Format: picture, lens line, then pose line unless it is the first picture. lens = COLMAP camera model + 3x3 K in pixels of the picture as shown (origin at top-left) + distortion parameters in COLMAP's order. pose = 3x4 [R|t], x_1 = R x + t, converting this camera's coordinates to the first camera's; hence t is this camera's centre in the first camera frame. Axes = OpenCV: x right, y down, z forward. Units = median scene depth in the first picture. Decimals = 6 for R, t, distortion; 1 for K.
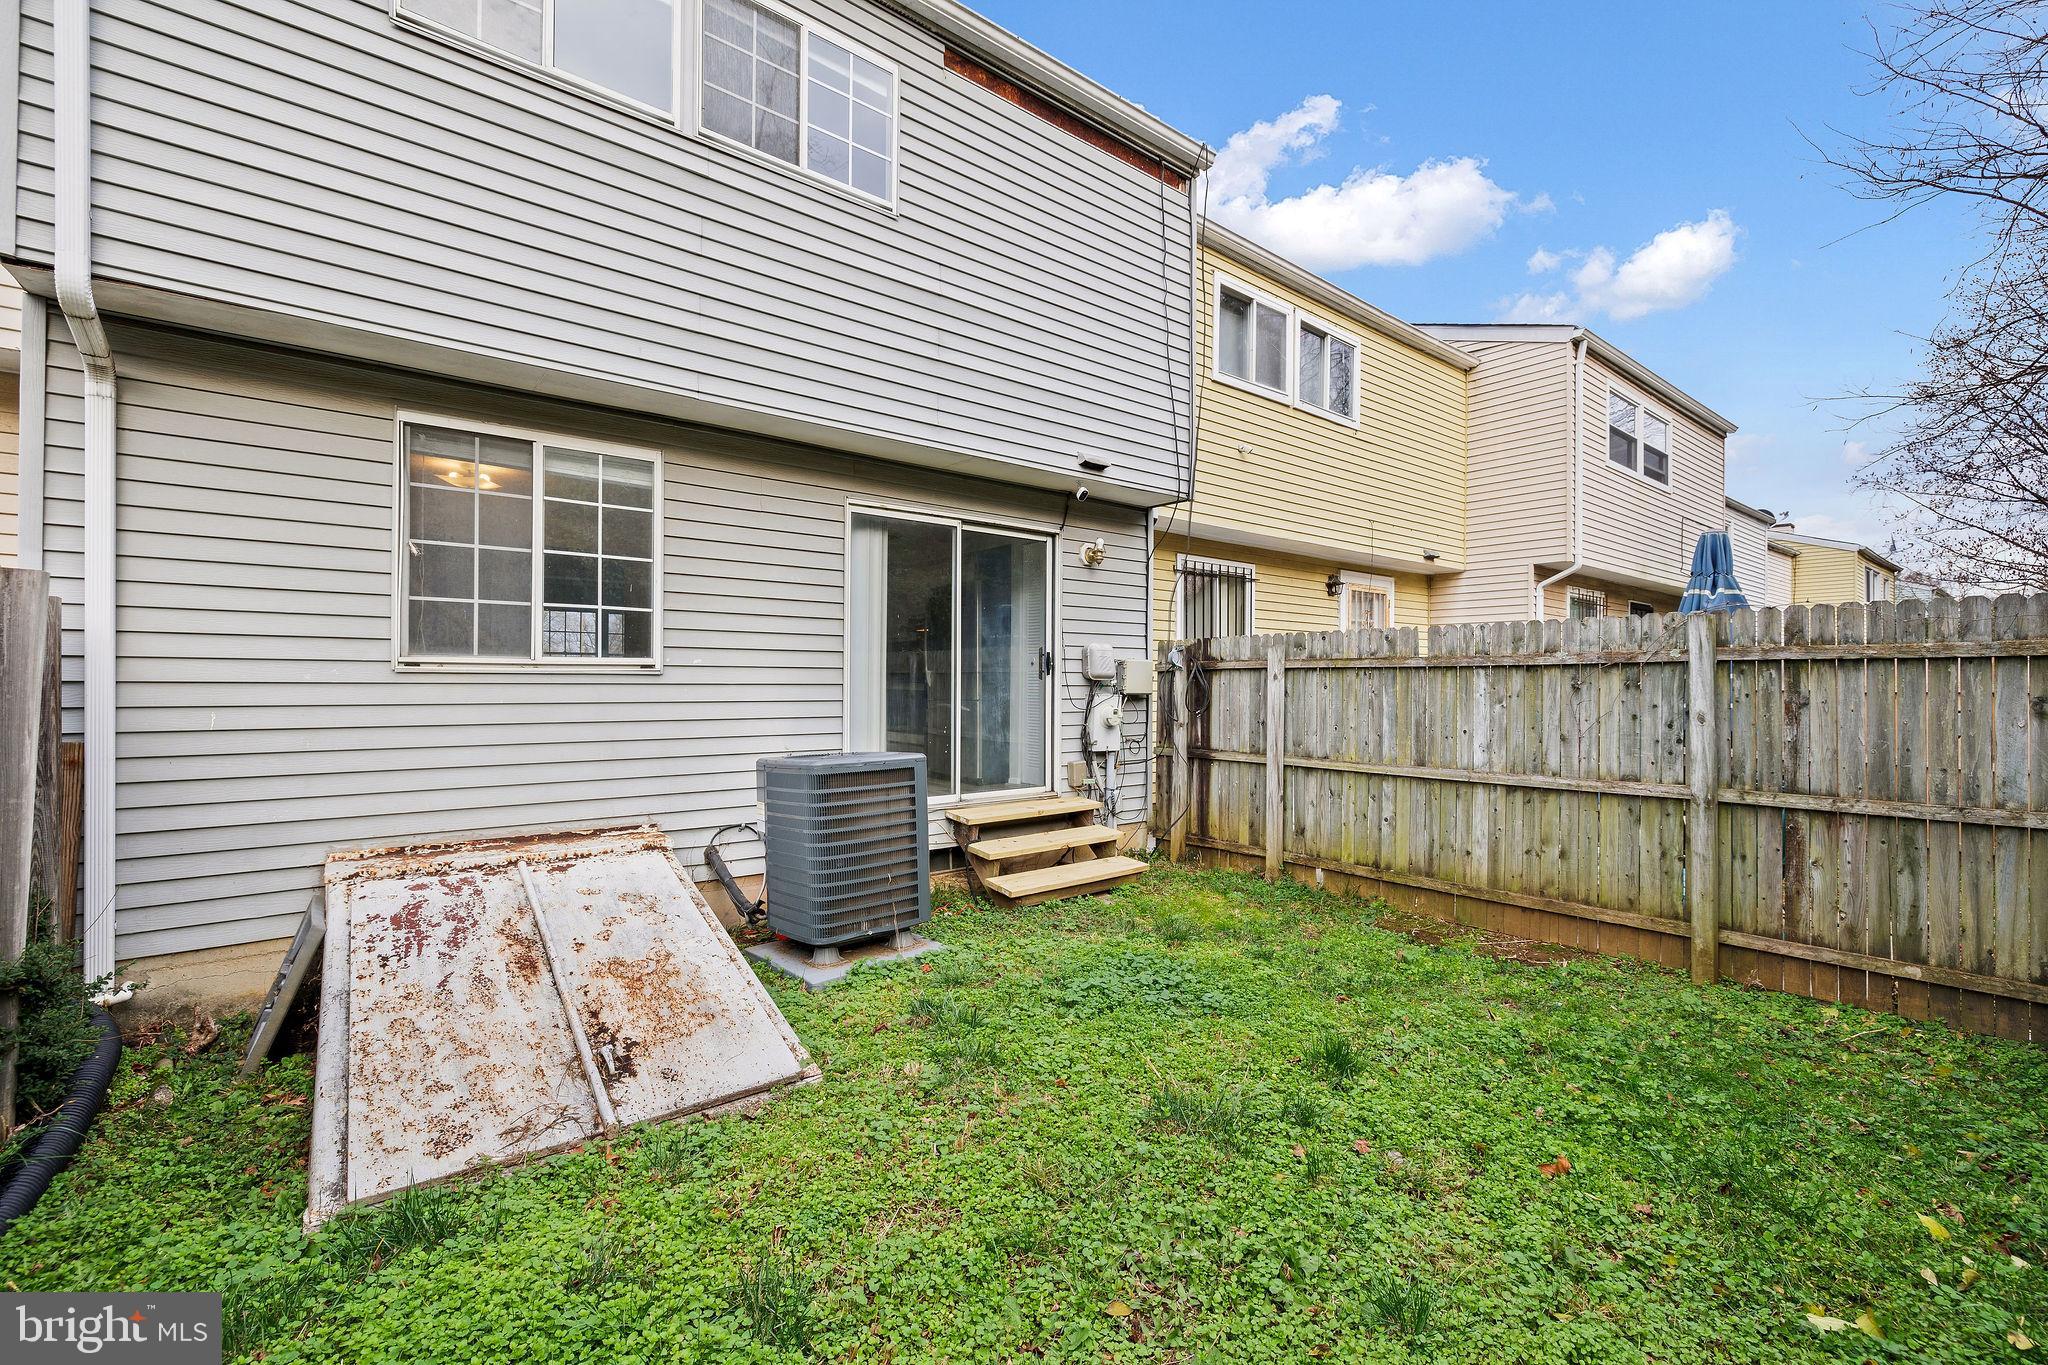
lens RADIAL K [[865.8, 0, 1018.8], [0, 865.8, 674.1], [0, 0, 1]] dist [-0.000983, -0.000360]
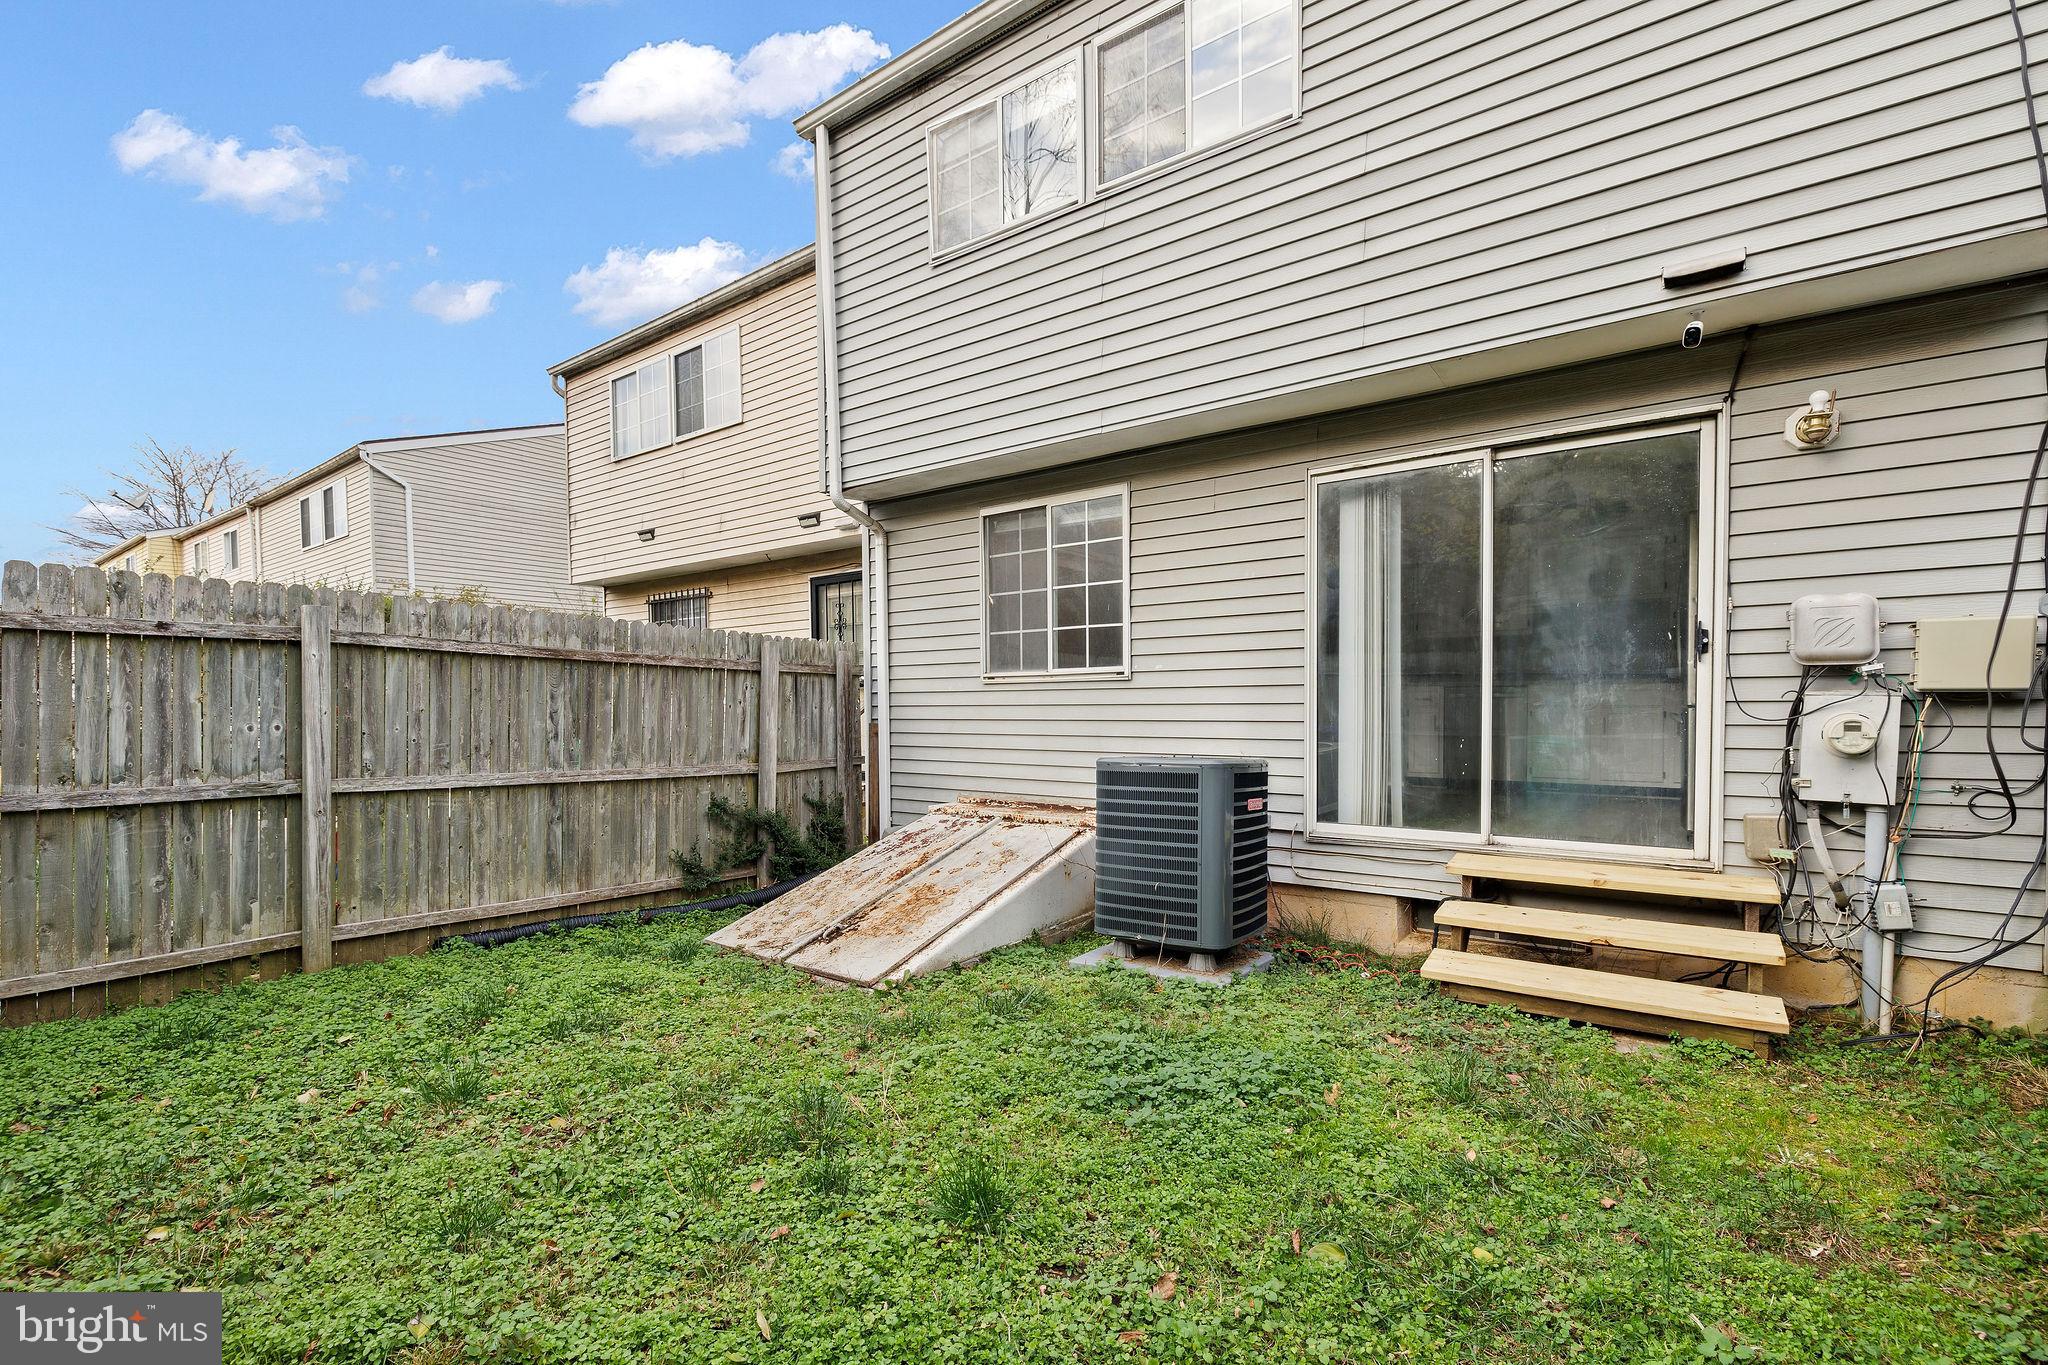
lens RADIAL K [[889.7, 0, 1023.2], [0, 889.7, 729.7], [0, 0, 1]] dist [-0.001453, -0.000177]
pose [[0.263027, 0.019947, -0.964582, 0.695193], [0.018328, 0.999503, 0.025666, 0.033741], [0.964614, -0.024429, 0.262531, 0.566723]]
